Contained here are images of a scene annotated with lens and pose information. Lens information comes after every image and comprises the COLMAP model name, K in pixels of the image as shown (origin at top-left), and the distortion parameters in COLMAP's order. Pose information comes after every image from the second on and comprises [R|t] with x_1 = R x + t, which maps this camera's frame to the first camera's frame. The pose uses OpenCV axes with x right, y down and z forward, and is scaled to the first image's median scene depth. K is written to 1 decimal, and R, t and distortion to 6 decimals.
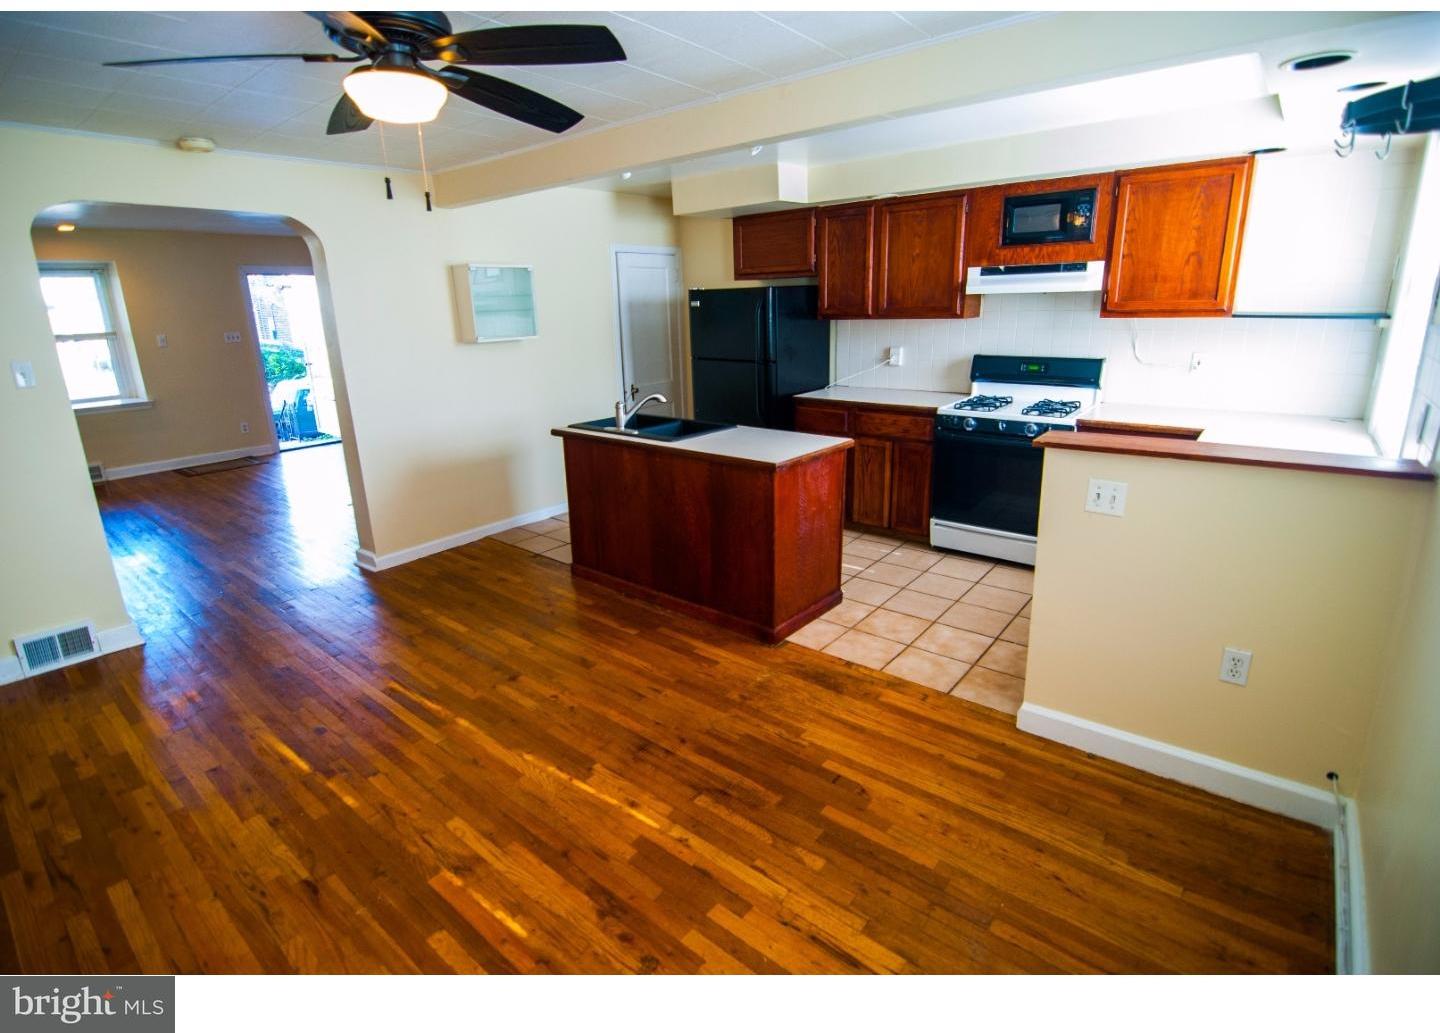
lens RADIAL K [[697.3, 0, 734.3], [0, 697.3, 494.1], [0, 0, 1]] dist [-0.004396, -0.013688]
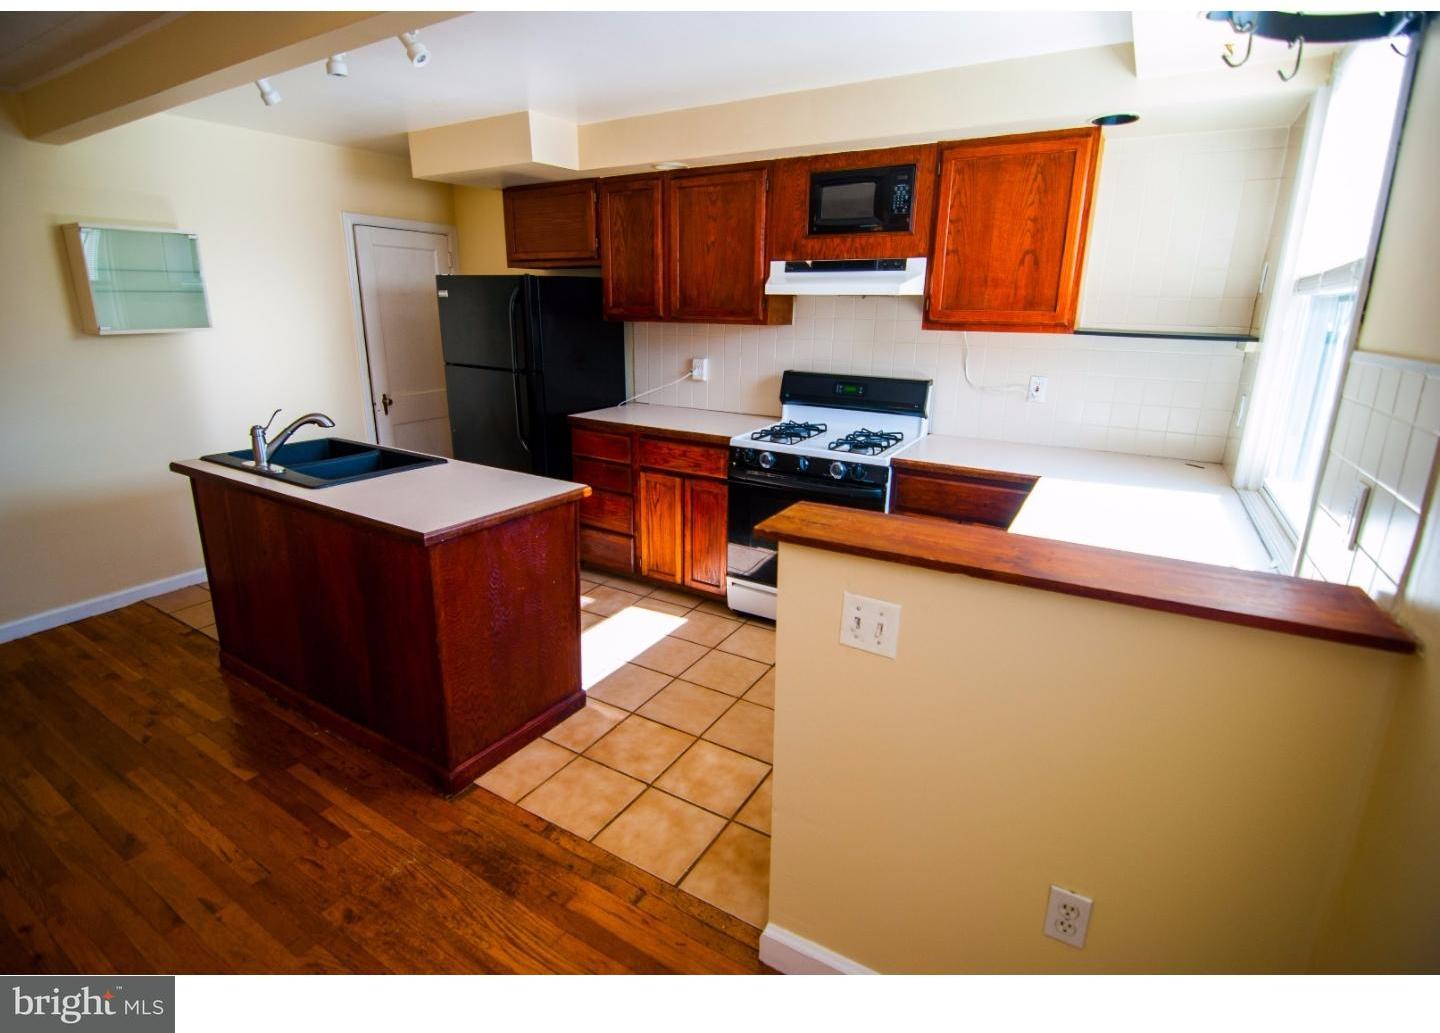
lens RADIAL K [[697.3, 0, 734.3], [0, 697.3, 494.1], [0, 0, 1]] dist [-0.004396, -0.013688]
pose [[0.987767, 0.001612, 0.155932, 0.193068], [-0.000487, 0.999974, -0.007251, -0.060839], [-0.155939, 0.007086, 0.987741, 0.252409]]
